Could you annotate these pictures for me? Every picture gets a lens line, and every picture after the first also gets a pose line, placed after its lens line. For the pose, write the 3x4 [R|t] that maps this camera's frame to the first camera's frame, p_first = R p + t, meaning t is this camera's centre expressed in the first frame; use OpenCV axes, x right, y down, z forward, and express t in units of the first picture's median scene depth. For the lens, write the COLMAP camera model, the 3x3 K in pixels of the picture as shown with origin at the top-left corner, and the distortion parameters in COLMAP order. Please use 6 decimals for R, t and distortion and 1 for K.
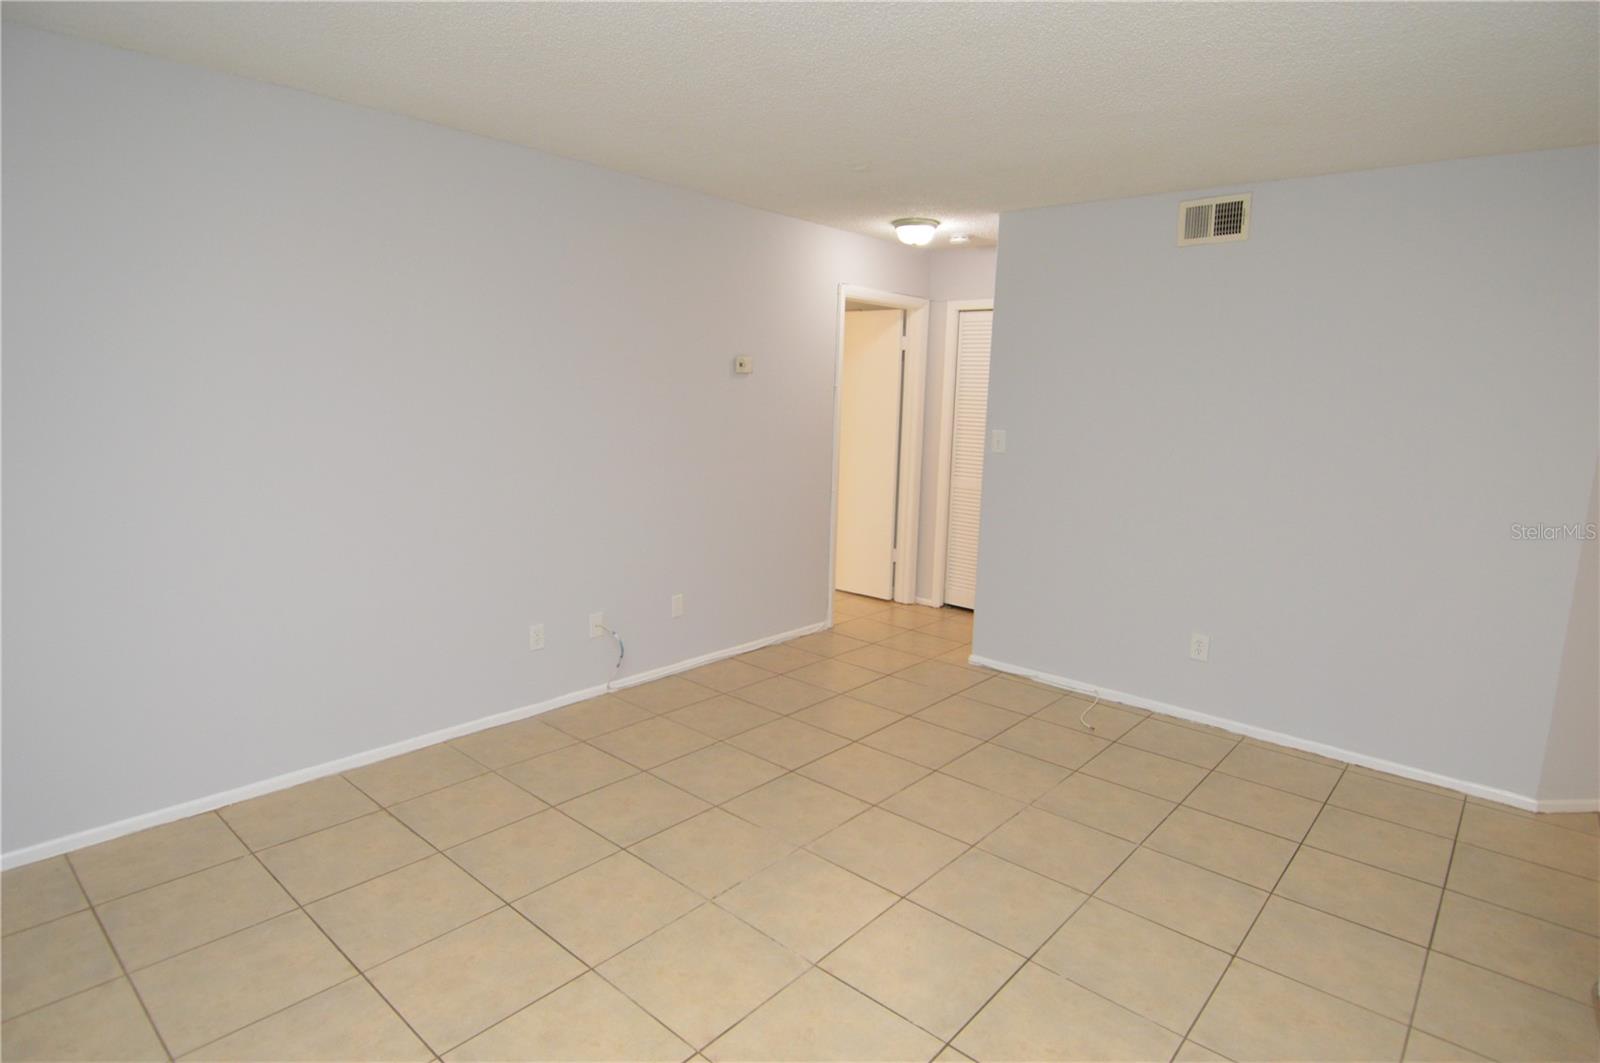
lens RADIAL K [[857.6, 0, 810.1], [0, 857.6, 521.8], [0, 0, 1]] dist [0.027345, -0.034167]
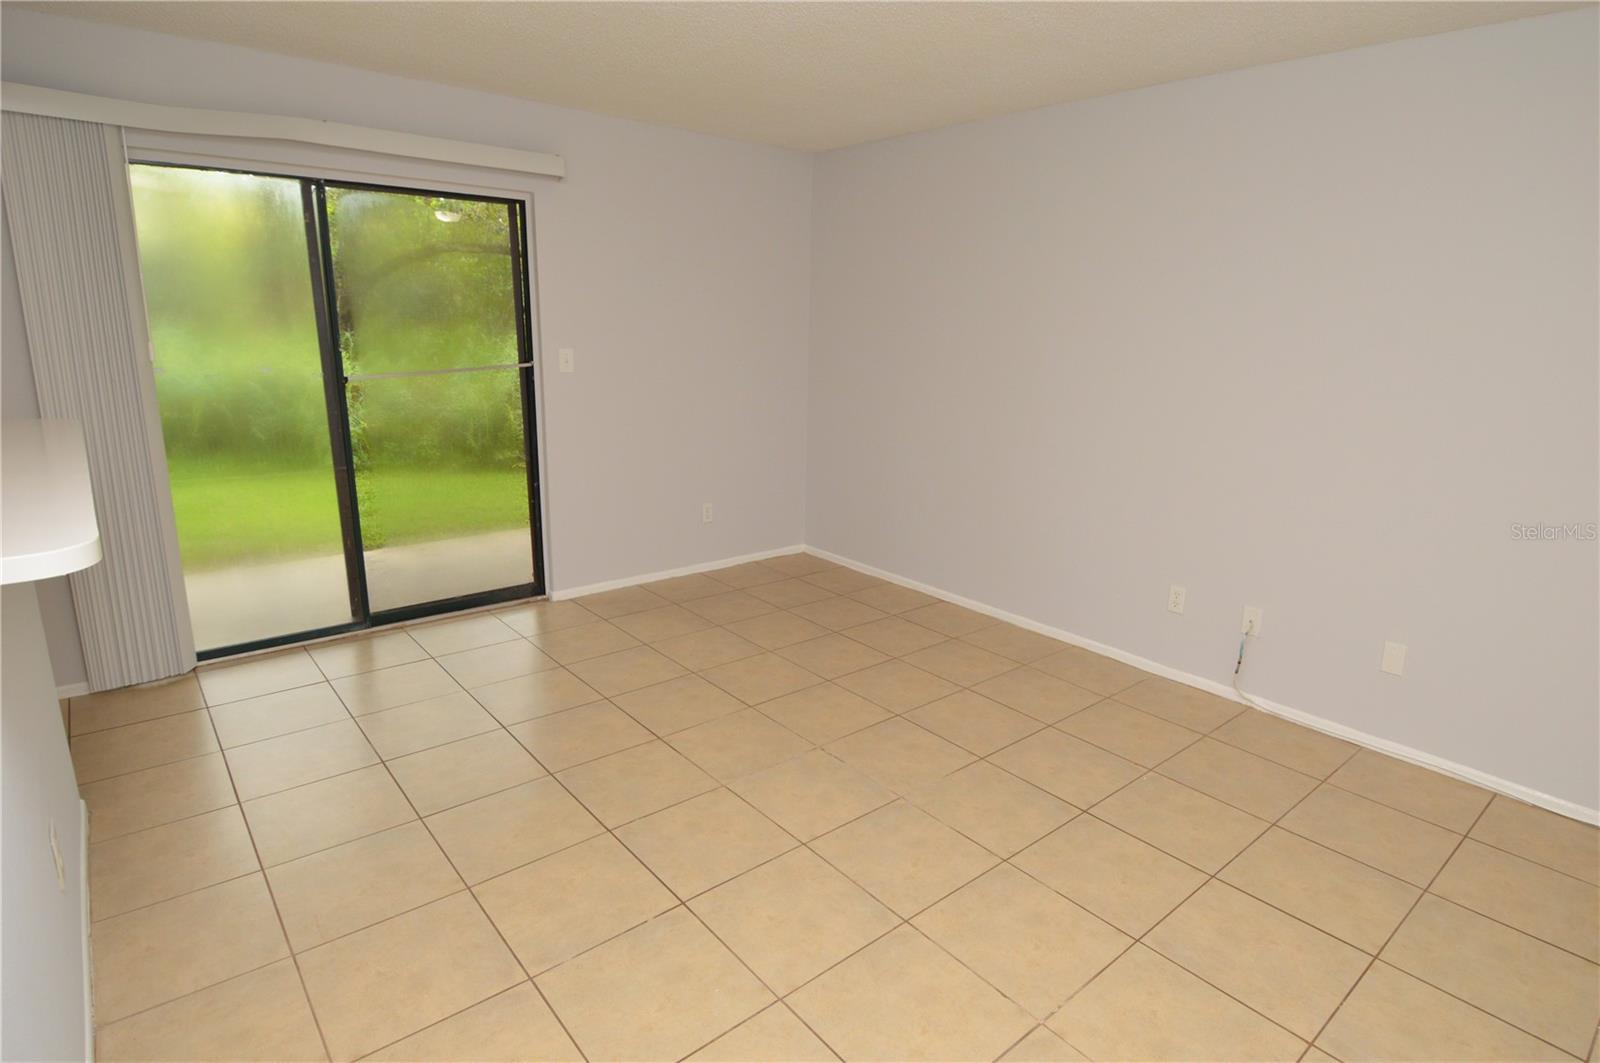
lens RADIAL K [[853.5, 0, 810.9], [0, 853.5, 521.5], [0, 0, 1]] dist [0.020359, -0.026811]
pose [[-0.150390, 0.198102, -0.968576, 0.548732], [-0.186191, 0.956511, 0.224544, -0.073754], [0.970935, 0.214110, -0.106965, 0.581515]]
